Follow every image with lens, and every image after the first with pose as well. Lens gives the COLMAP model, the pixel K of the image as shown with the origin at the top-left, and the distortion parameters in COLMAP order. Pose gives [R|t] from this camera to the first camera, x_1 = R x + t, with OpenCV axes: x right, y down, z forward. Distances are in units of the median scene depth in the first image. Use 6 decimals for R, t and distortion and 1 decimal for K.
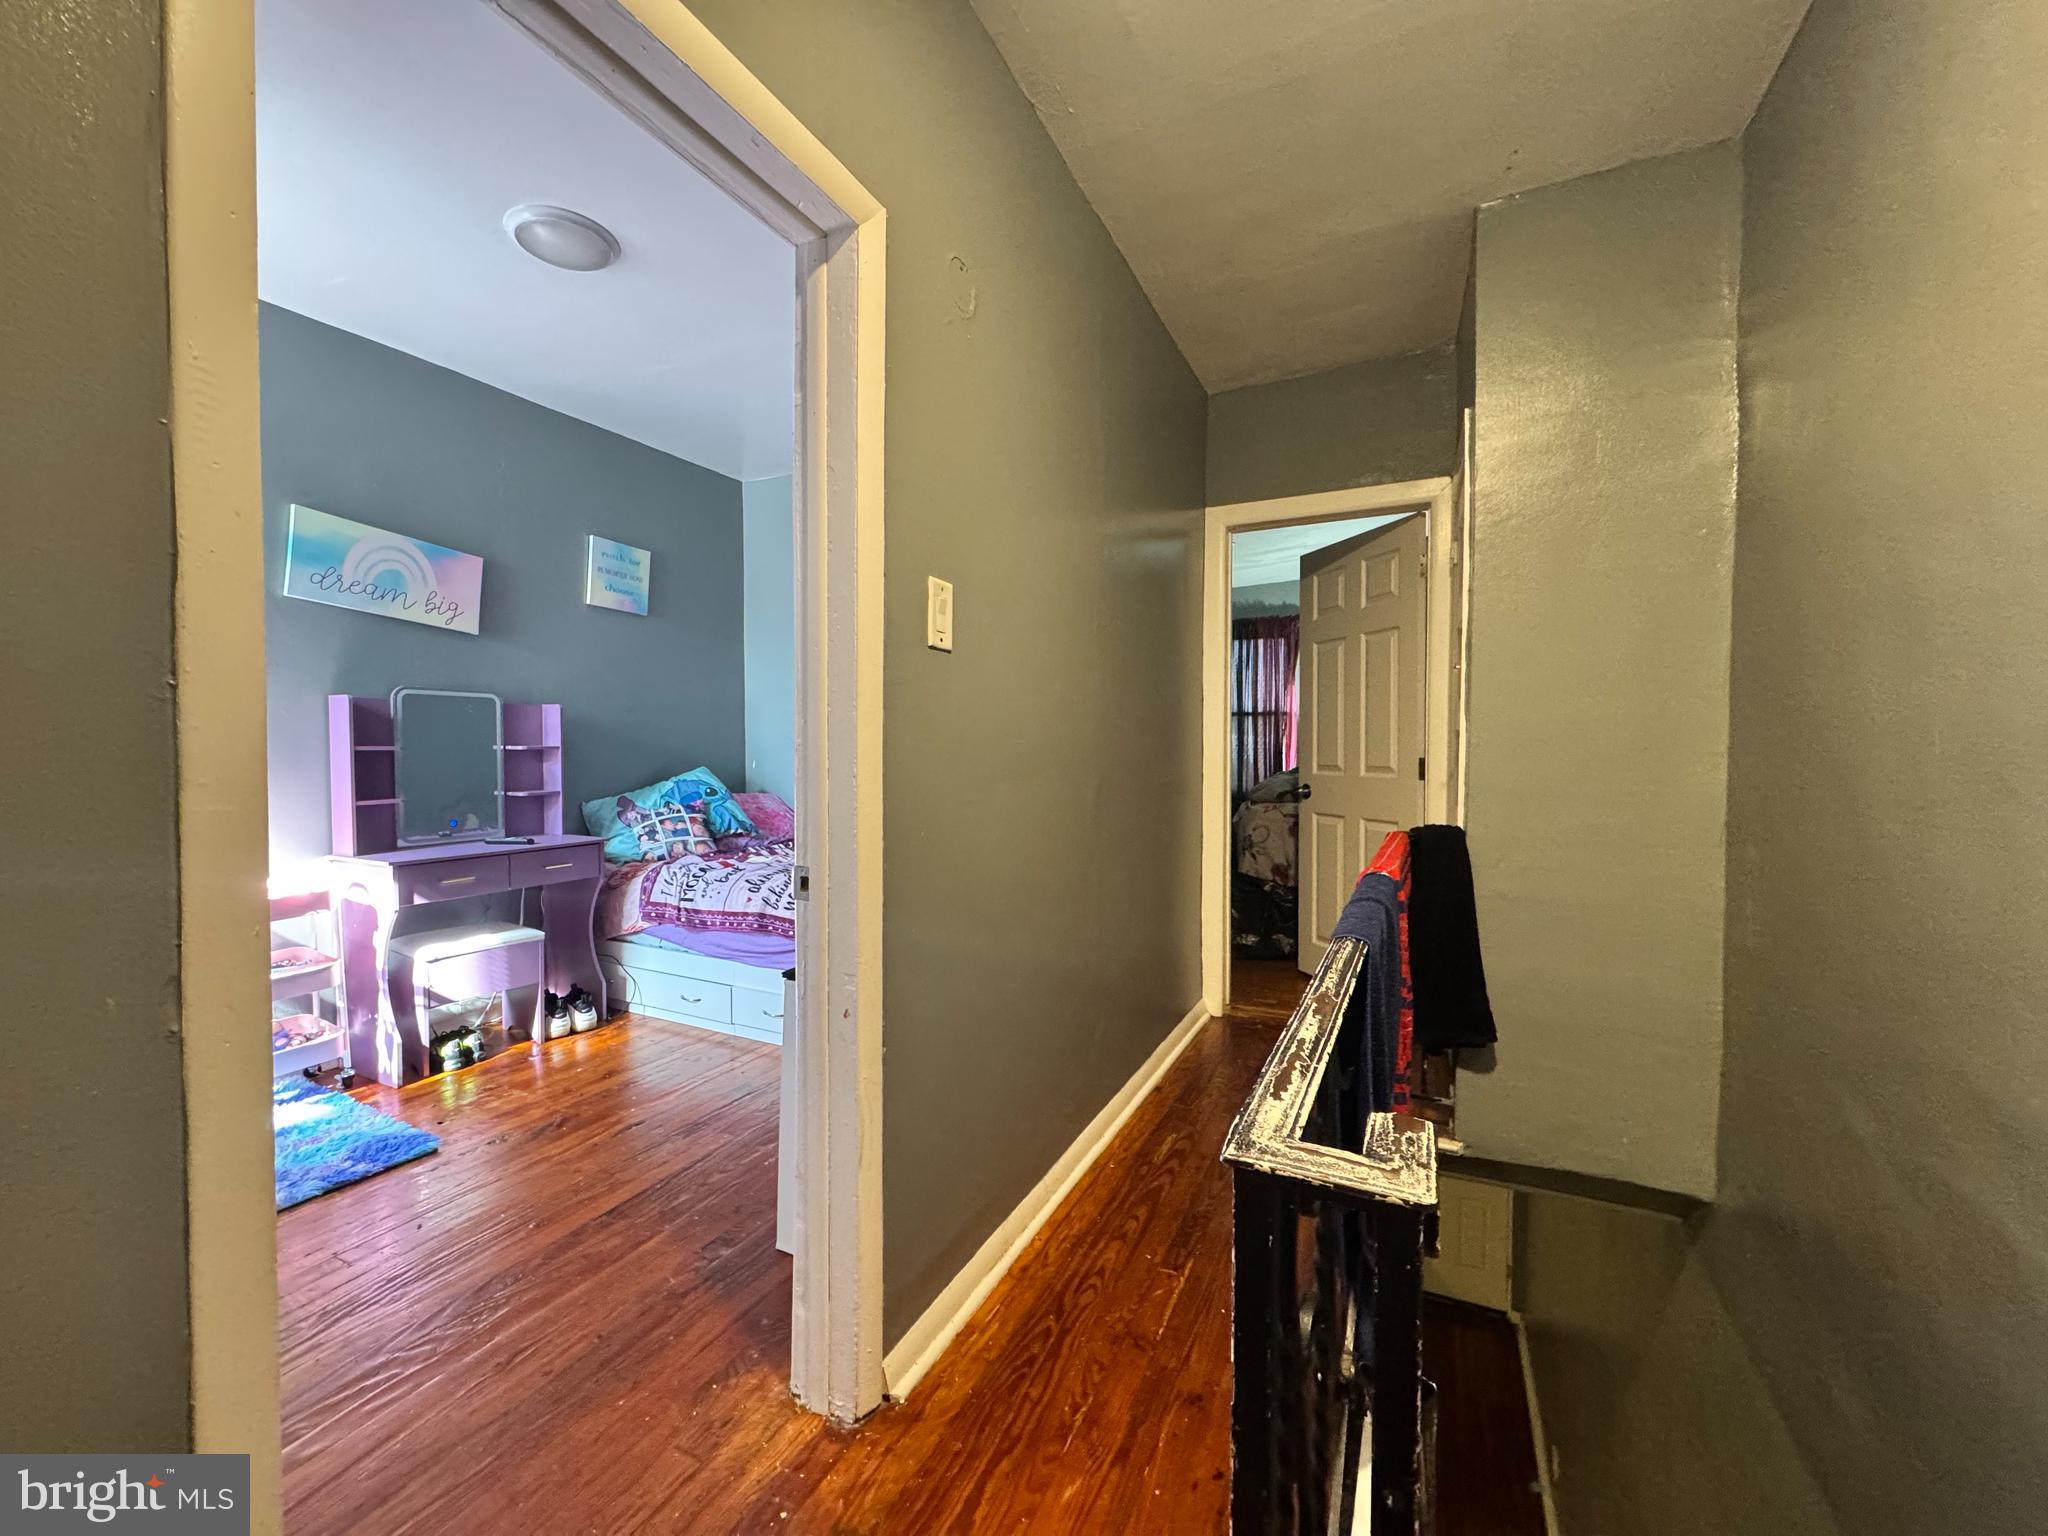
lens RADIAL K [[825.5, 0, 1024.0], [0, 825.5, 768.0], [0, 0, 1]] dist [0.003003, -0.000102]
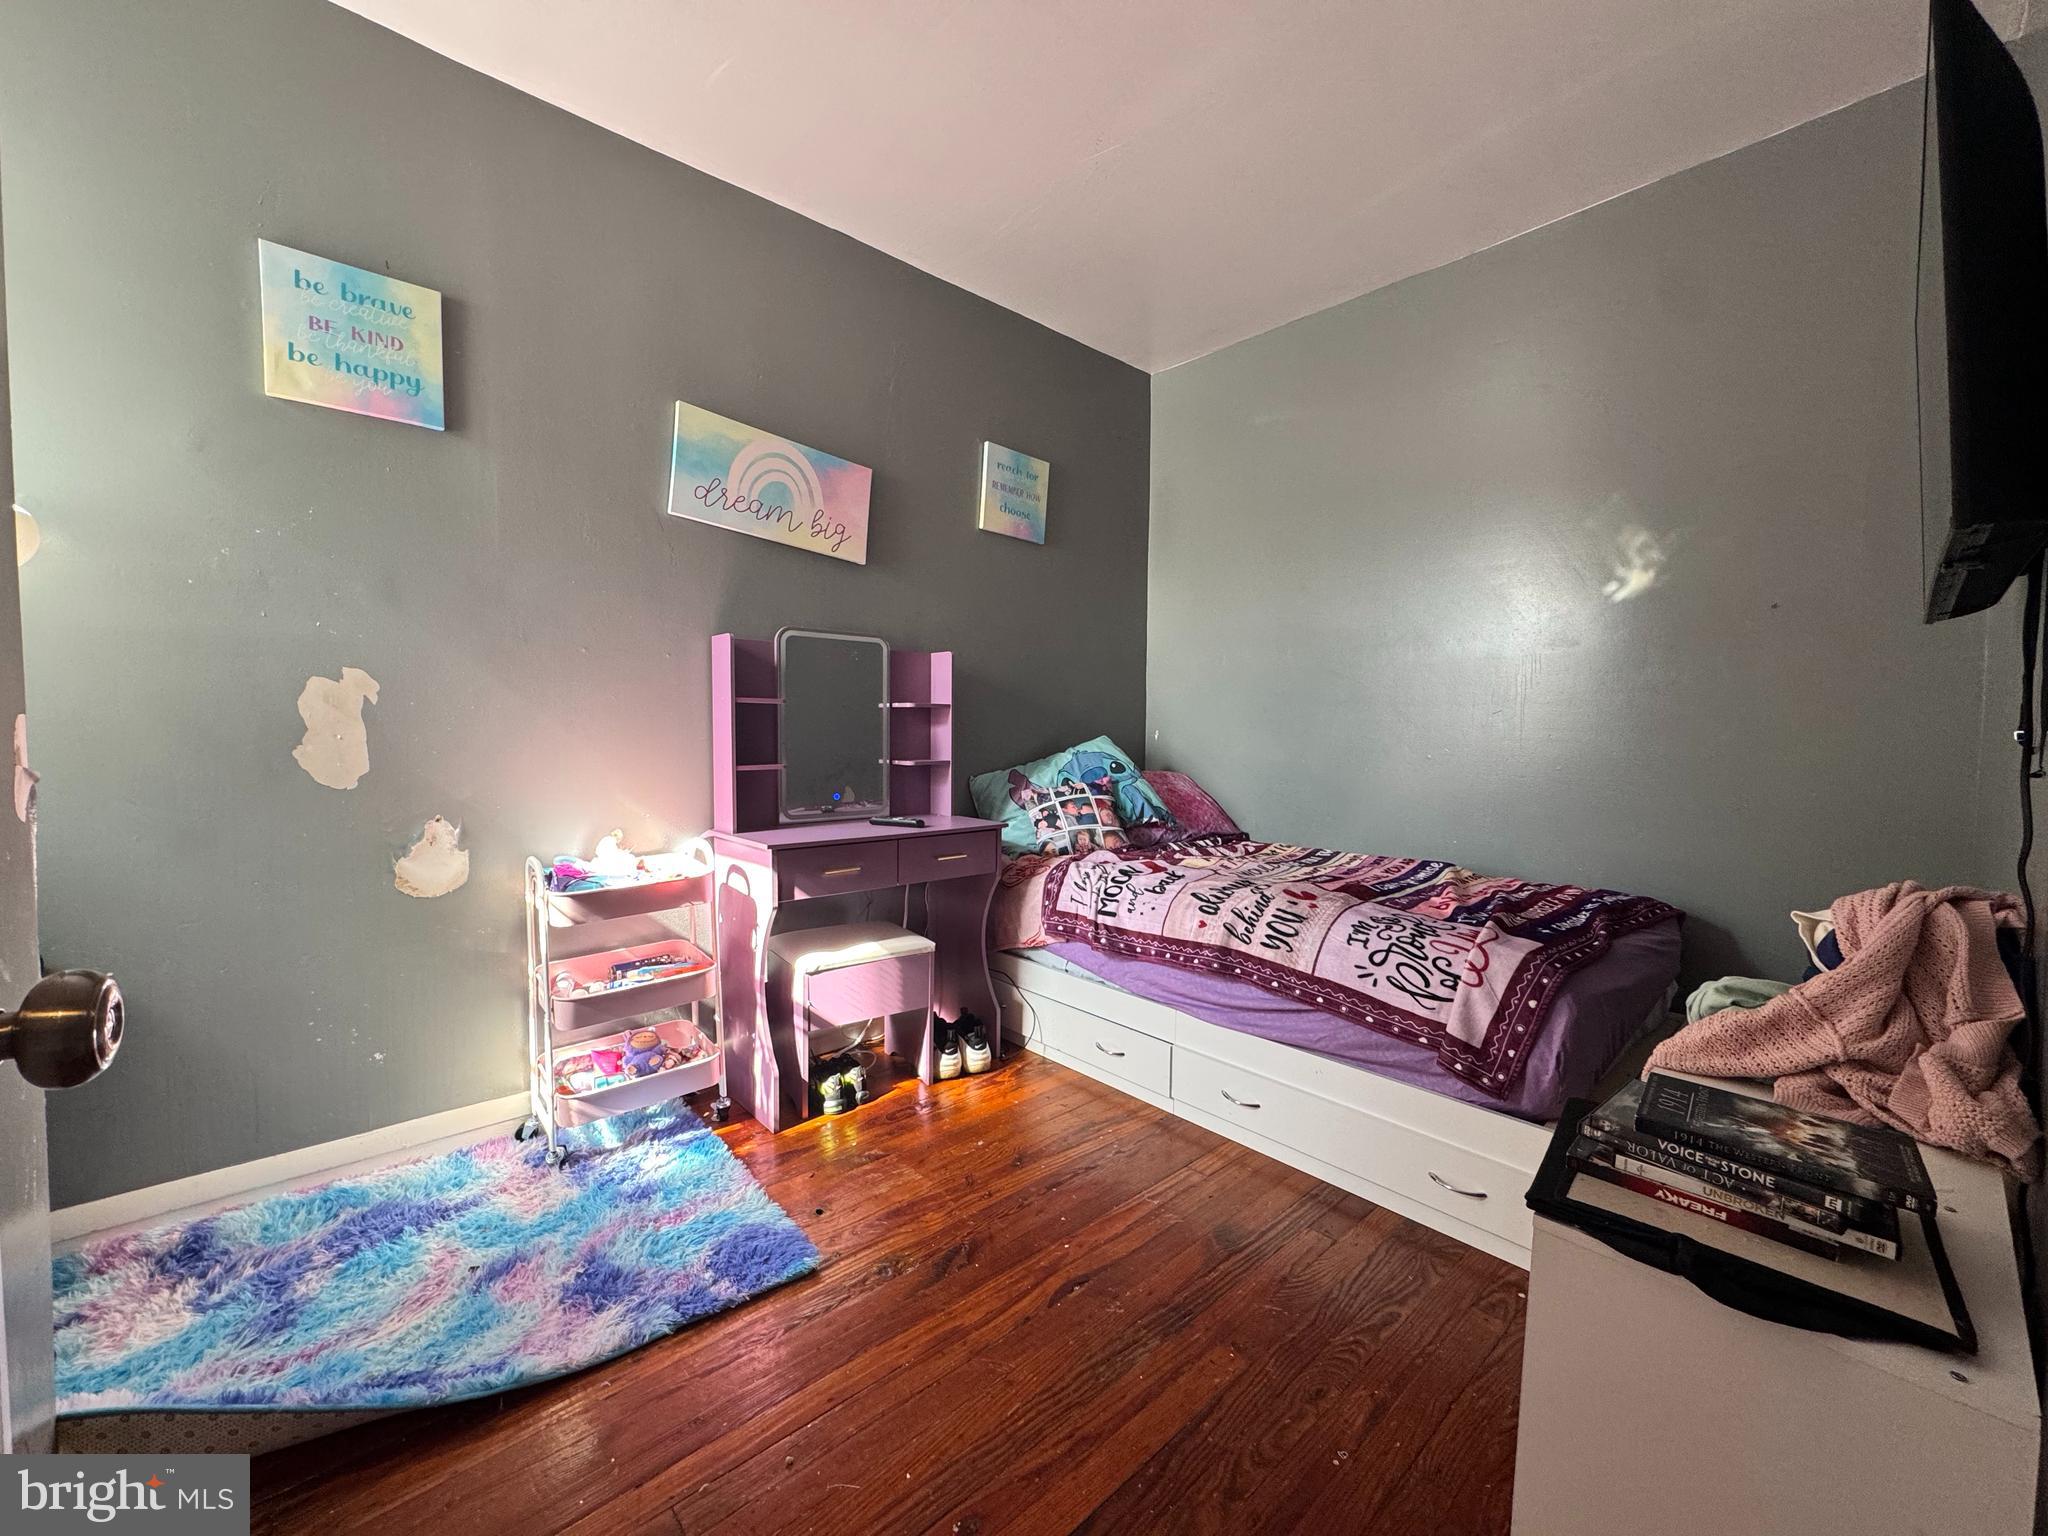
lens RADIAL K [[825.5, 0, 1024.0], [0, 825.5, 768.0], [0, 0, 1]] dist [0.003003, -0.000102]
pose [[0.930733, 0.023452, -0.364946, -0.215978], [-0.017287, 0.999647, 0.020152, 0.018534], [0.365290, -0.012447, 0.930811, 0.301644]]
